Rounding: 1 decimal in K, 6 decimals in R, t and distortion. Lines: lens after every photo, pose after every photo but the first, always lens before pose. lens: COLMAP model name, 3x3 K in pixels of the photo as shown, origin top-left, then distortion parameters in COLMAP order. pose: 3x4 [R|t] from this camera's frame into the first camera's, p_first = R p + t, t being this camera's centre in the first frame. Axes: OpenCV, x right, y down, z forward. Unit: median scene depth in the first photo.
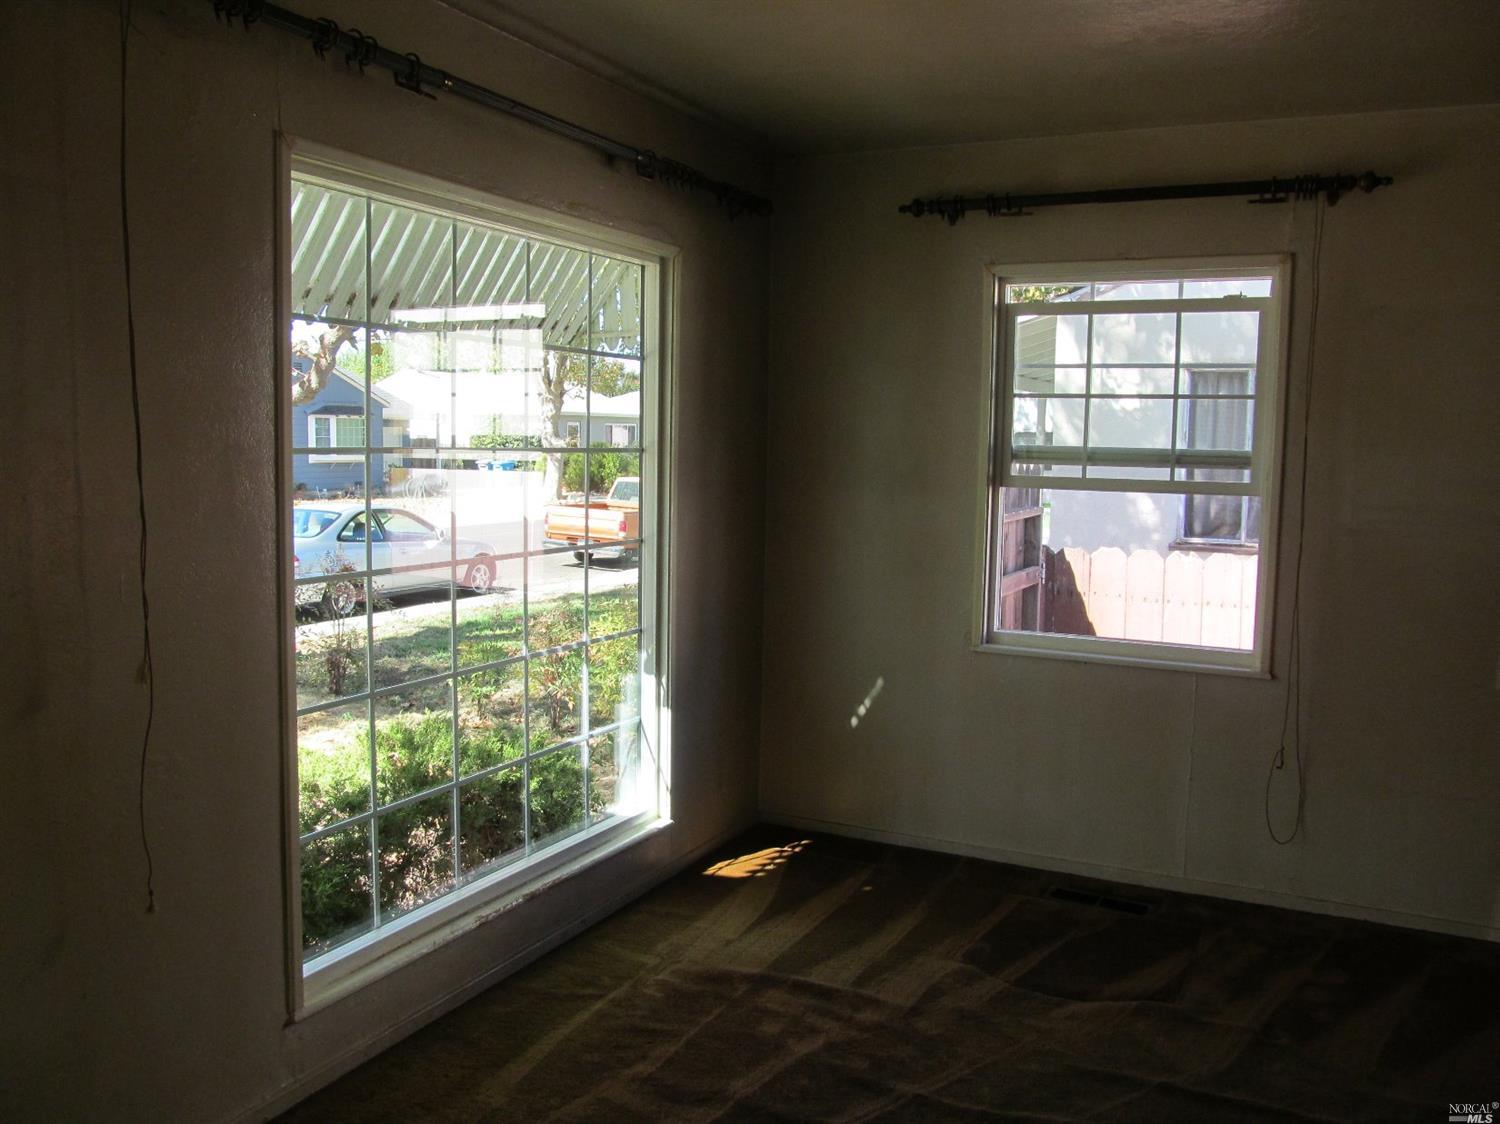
lens RADIAL K [[1239.2, 0, 751.0], [0, 1239.2, 555.2], [0, 0, 1]] dist [-0.051680, 0.008929]
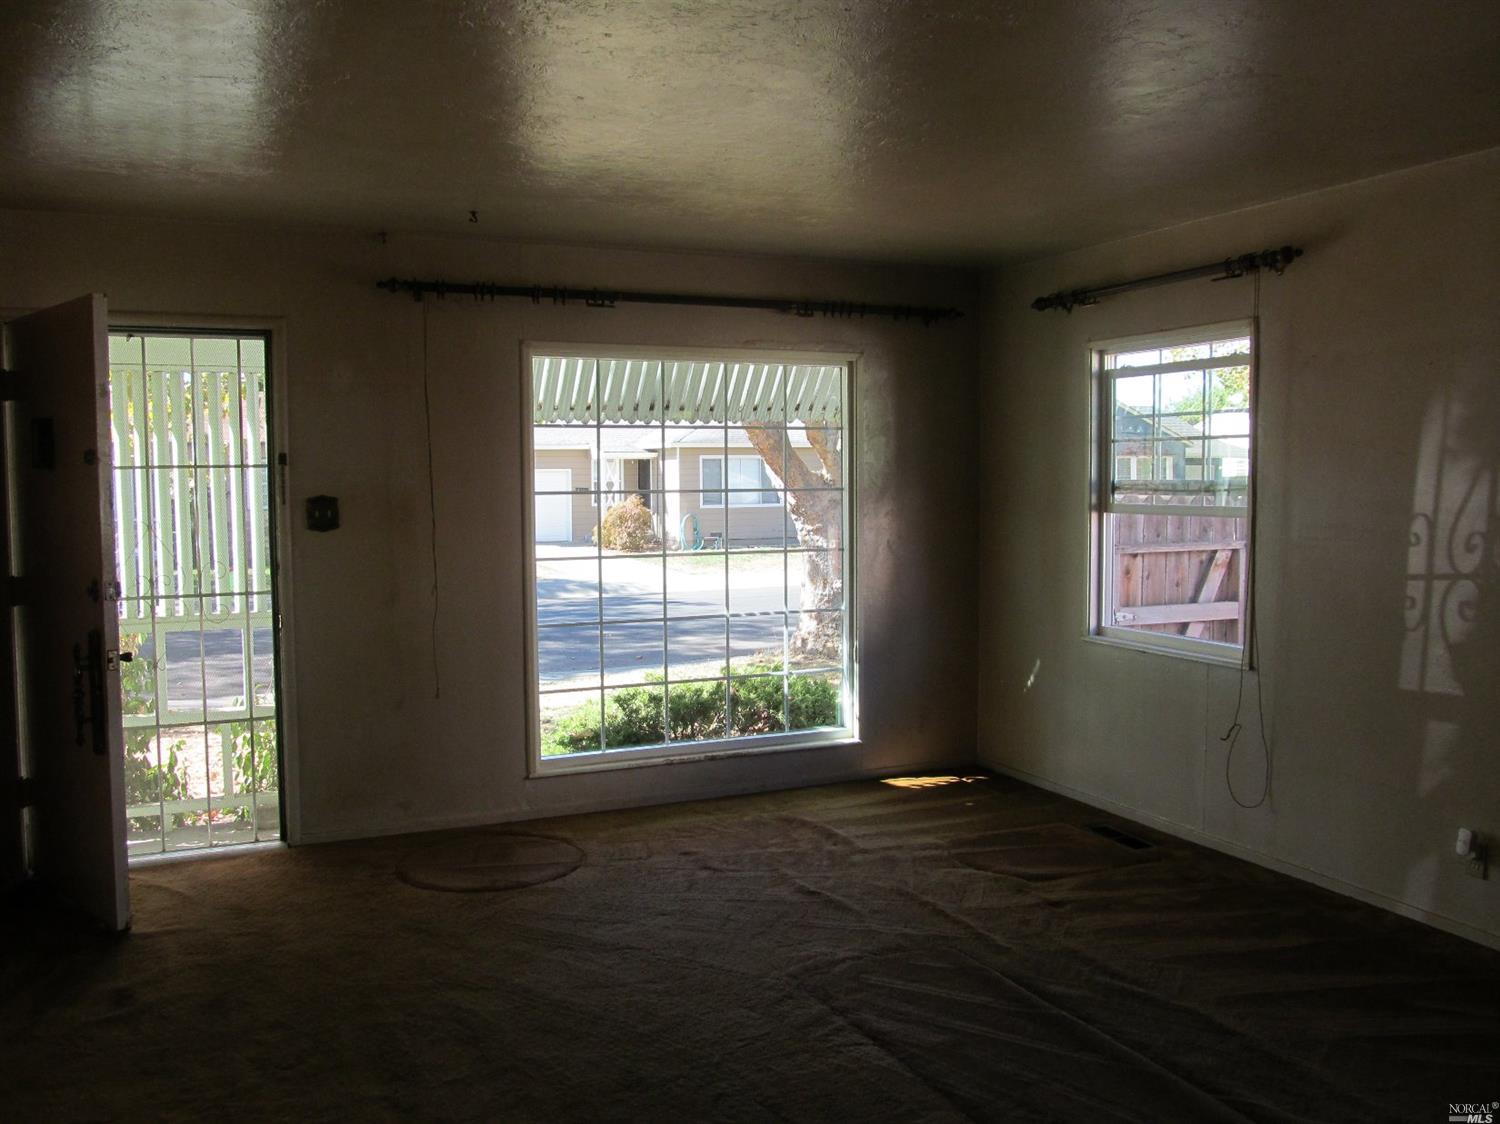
lens RADIAL K [[1239.2, 0, 749.6], [0, 1239.2, 566.9], [0, 0, 1]] dist [-0.051680, 0.008929]
pose [[0.776783, 0.021882, -0.629388, 0.802821], [-0.036250, 0.999293, -0.009996, 0.029877], [0.628725, 0.030580, 0.777027, -0.243937]]
